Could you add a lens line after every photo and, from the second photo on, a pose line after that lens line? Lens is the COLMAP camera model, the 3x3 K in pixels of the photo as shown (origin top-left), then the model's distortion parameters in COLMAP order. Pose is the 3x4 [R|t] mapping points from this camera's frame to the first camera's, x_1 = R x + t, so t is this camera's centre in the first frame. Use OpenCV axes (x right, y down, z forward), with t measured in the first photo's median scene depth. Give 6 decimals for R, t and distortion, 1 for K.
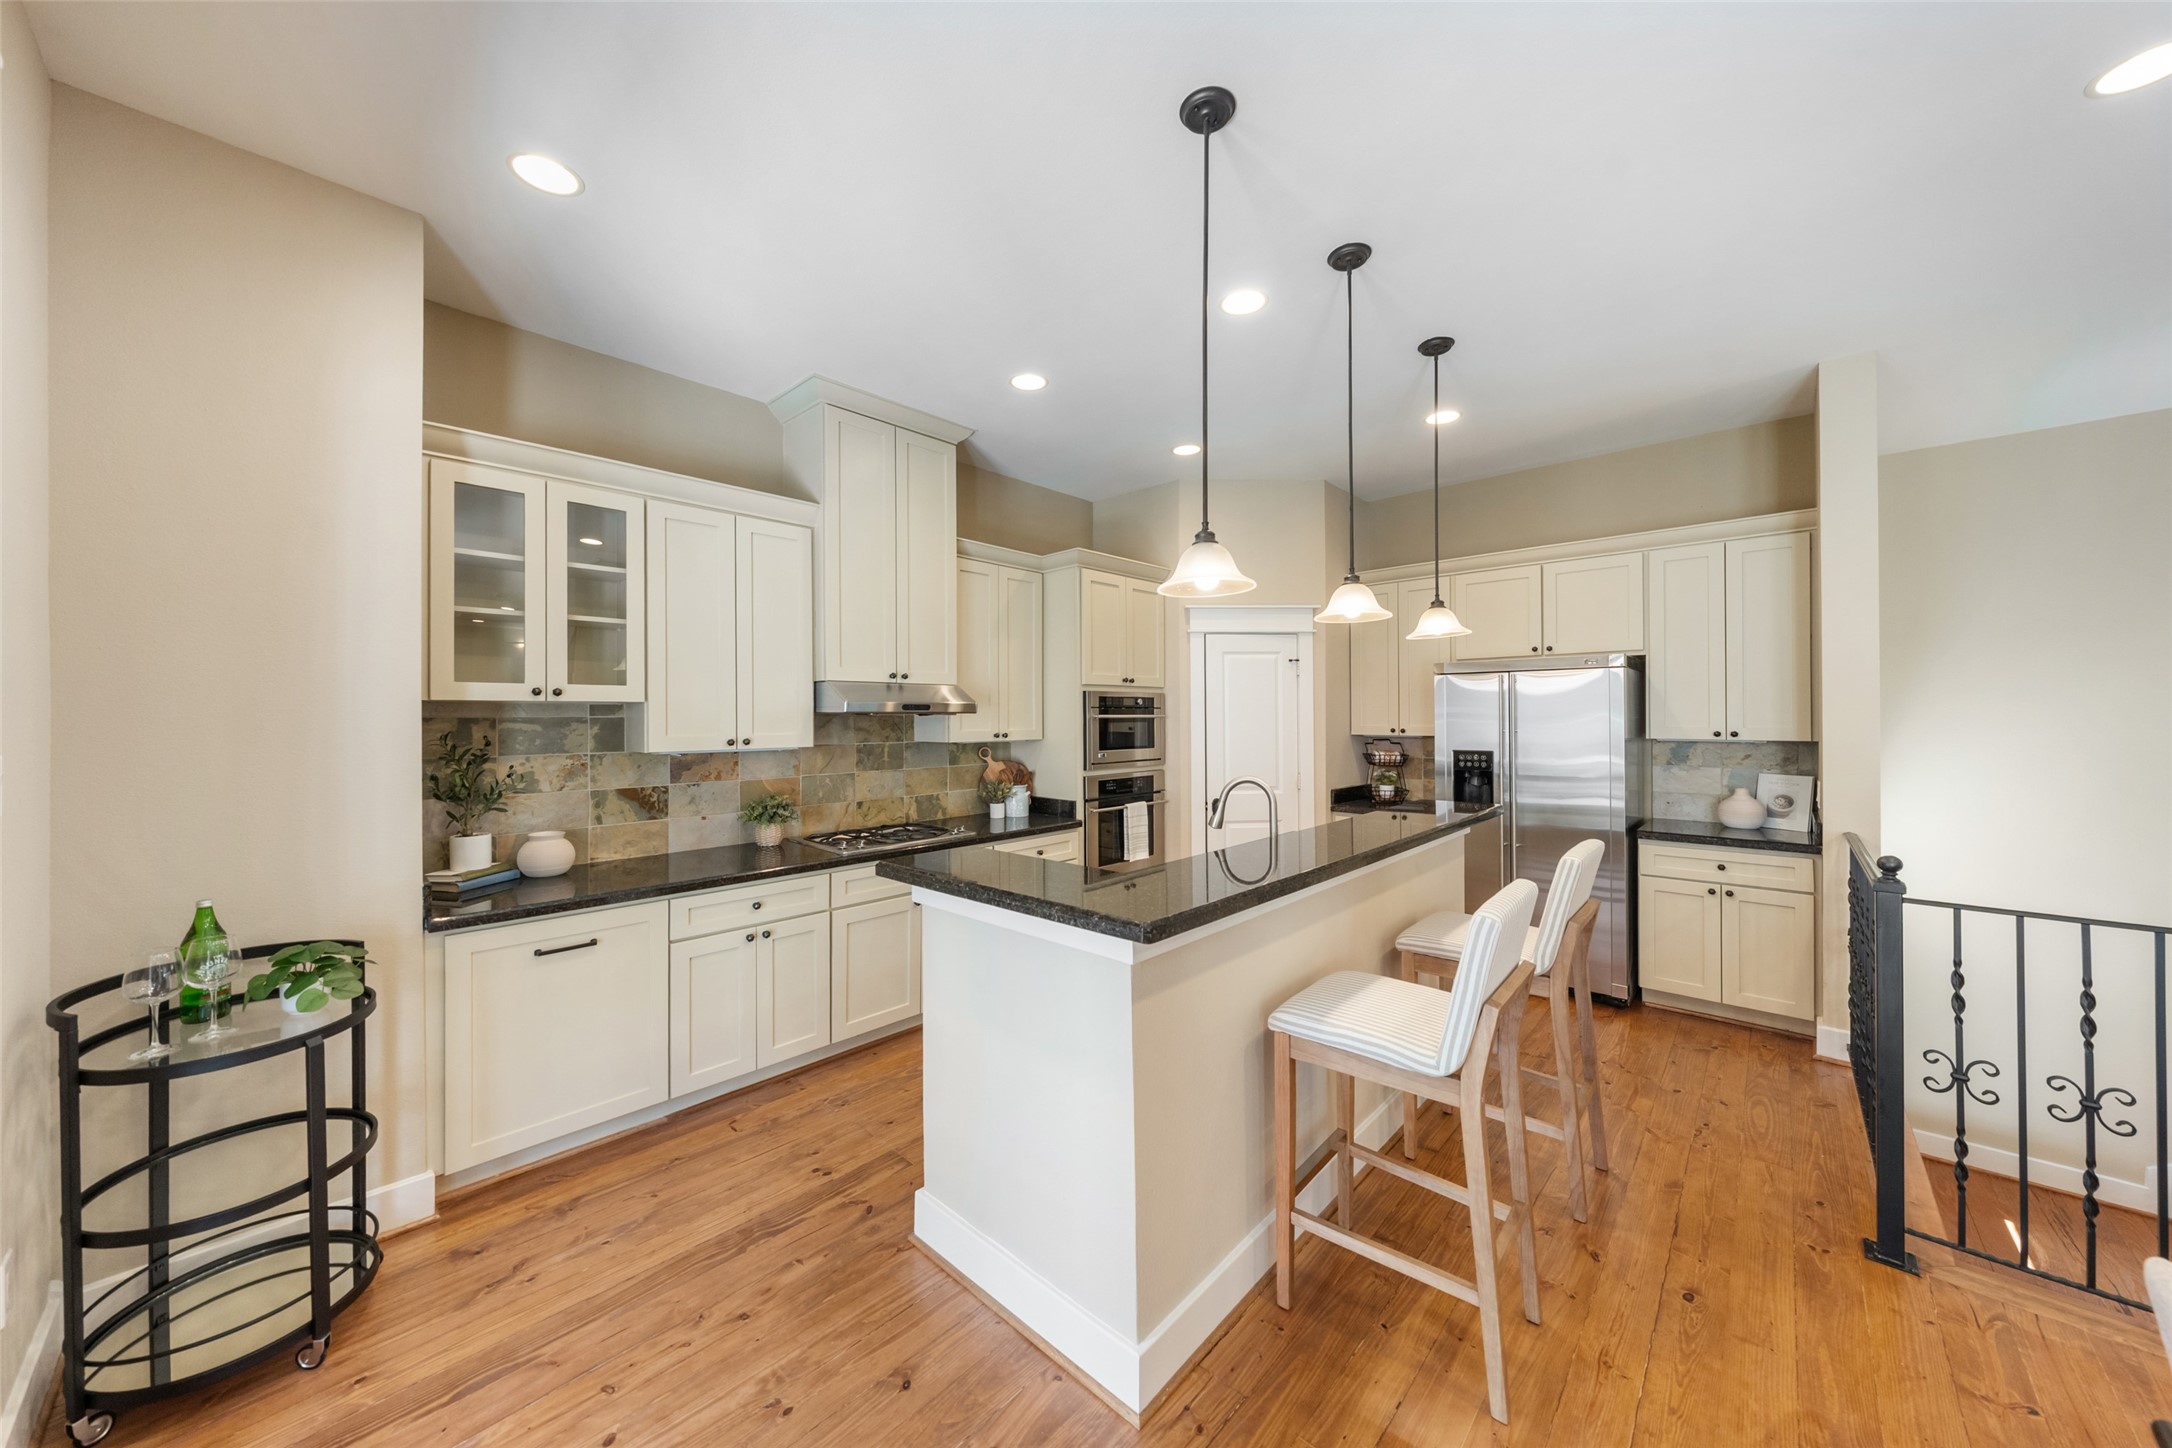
lens RADIAL K [[750.7, 0, 1080.9], [0, 750.7, 716.4], [0, 0, 1]] dist [-0.002335, 0.000282]
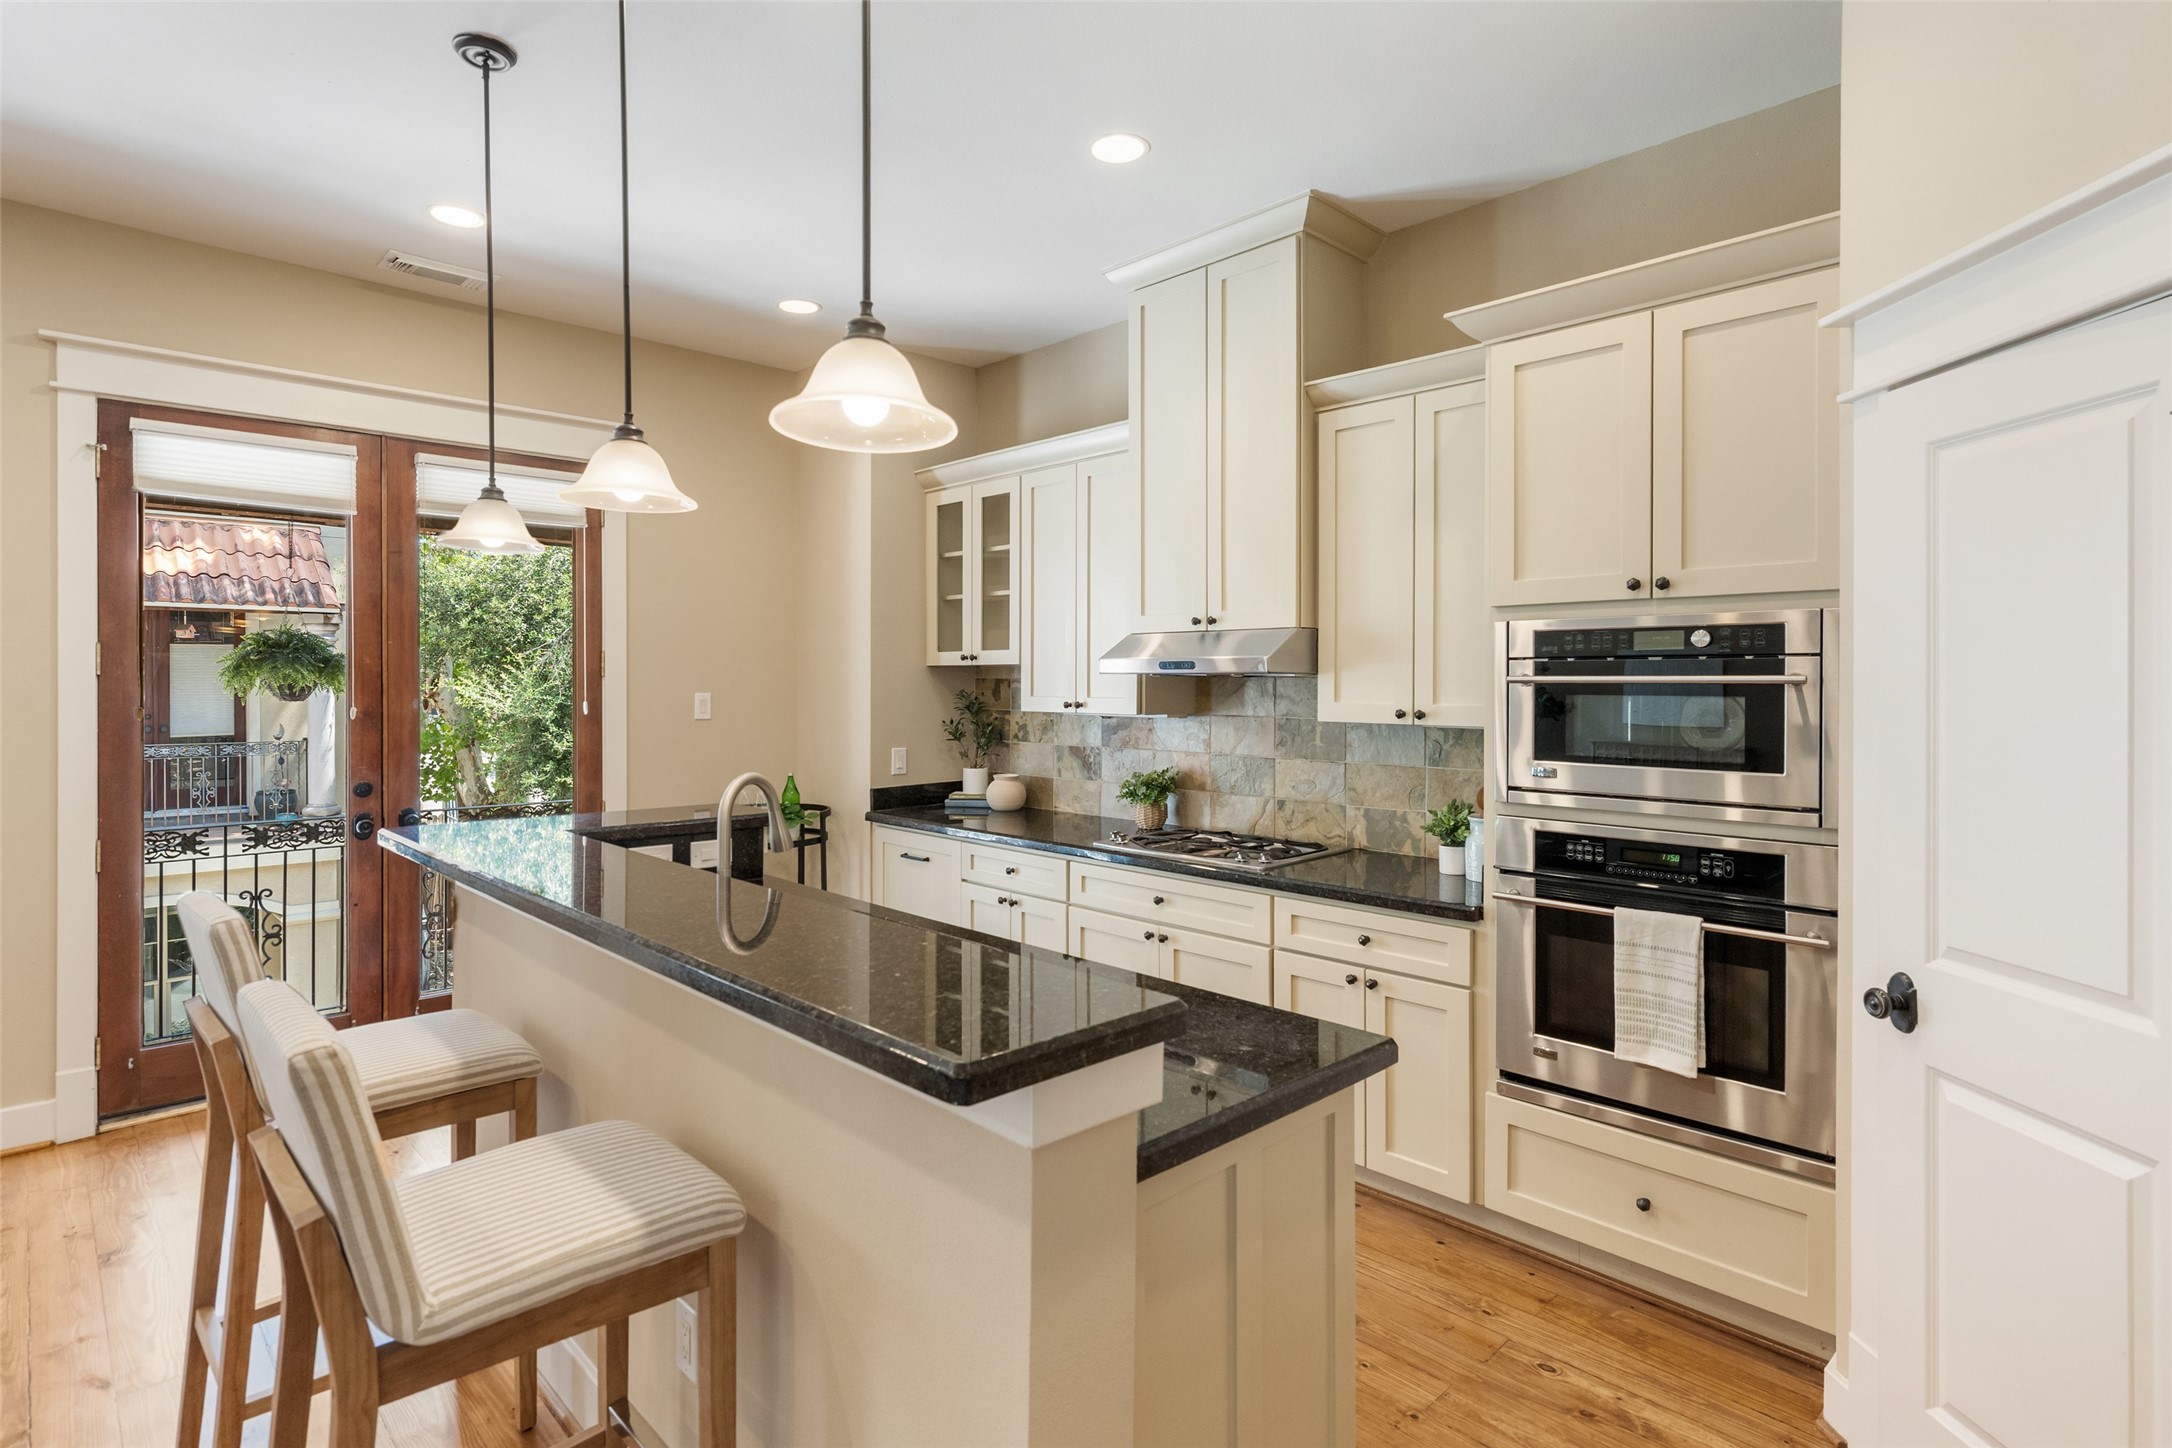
lens RADIAL K [[1107.4, 0, 1044.6], [0, 1107.4, 695.6], [0, 0, 1]] dist [0.018277, -0.000872]
pose [[-0.073245, 0.015650, -0.997191, 0.924961], [-0.003637, 0.999866, 0.015959, 0.000428], [0.997307, 0.004795, -0.073178, 1.056039]]
